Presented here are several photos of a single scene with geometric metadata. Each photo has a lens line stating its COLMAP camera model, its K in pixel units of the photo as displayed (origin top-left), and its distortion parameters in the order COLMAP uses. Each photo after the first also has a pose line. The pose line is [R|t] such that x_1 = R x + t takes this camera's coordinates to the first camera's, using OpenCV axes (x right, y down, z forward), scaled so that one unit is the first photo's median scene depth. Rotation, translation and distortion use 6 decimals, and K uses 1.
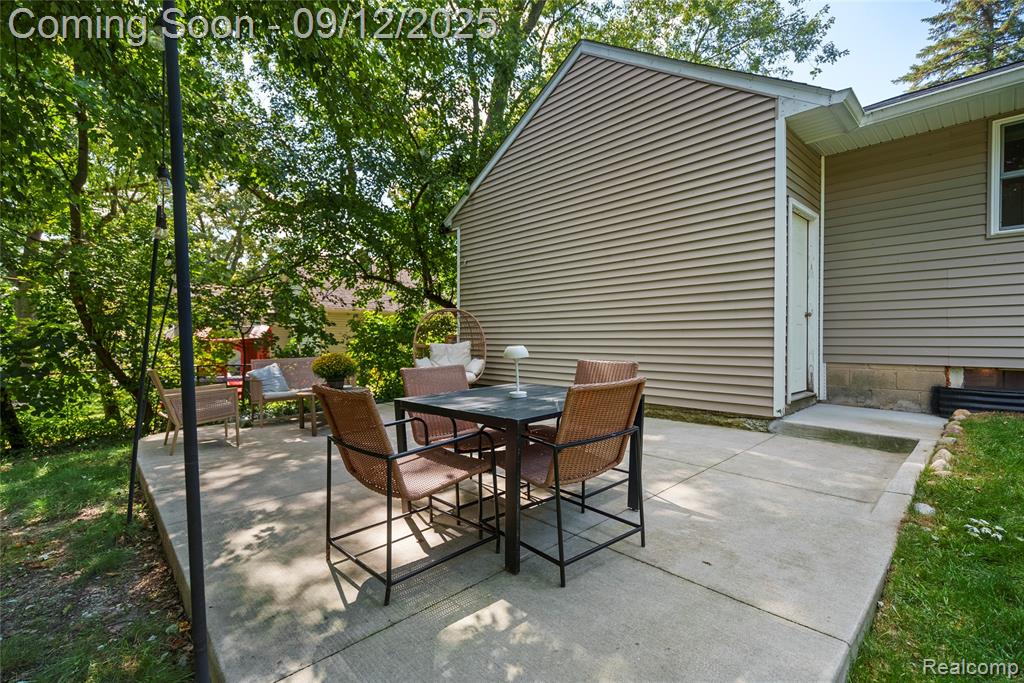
lens RADIAL K [[462.4, 0, 510.8], [0, 462.4, 345.6], [0, 0, 1]] dist [-0.004555, 0.000935]
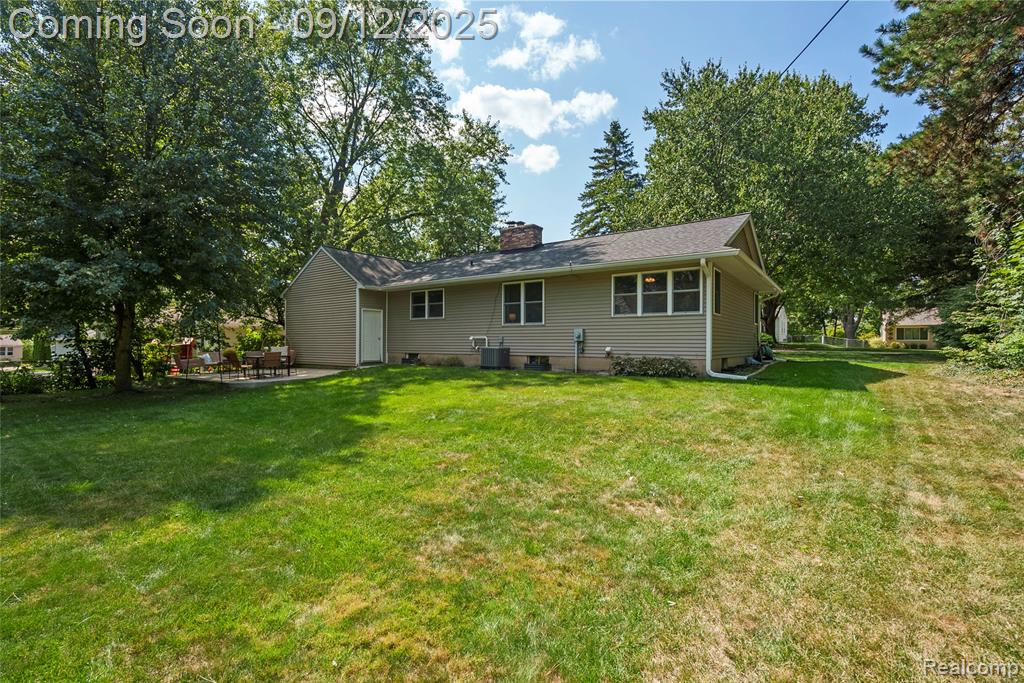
lens RADIAL K [[462.4, 0, 510.8], [0, 462.4, 345.6], [0, 0, 1]] dist [-0.004555, 0.000935]
pose [[0.982574, 0.001347, 0.185869, 0.550428], [0.000179, 0.999966, -0.008194, 0.007180], [-0.185874, 0.008084, 0.982540, -1.471464]]
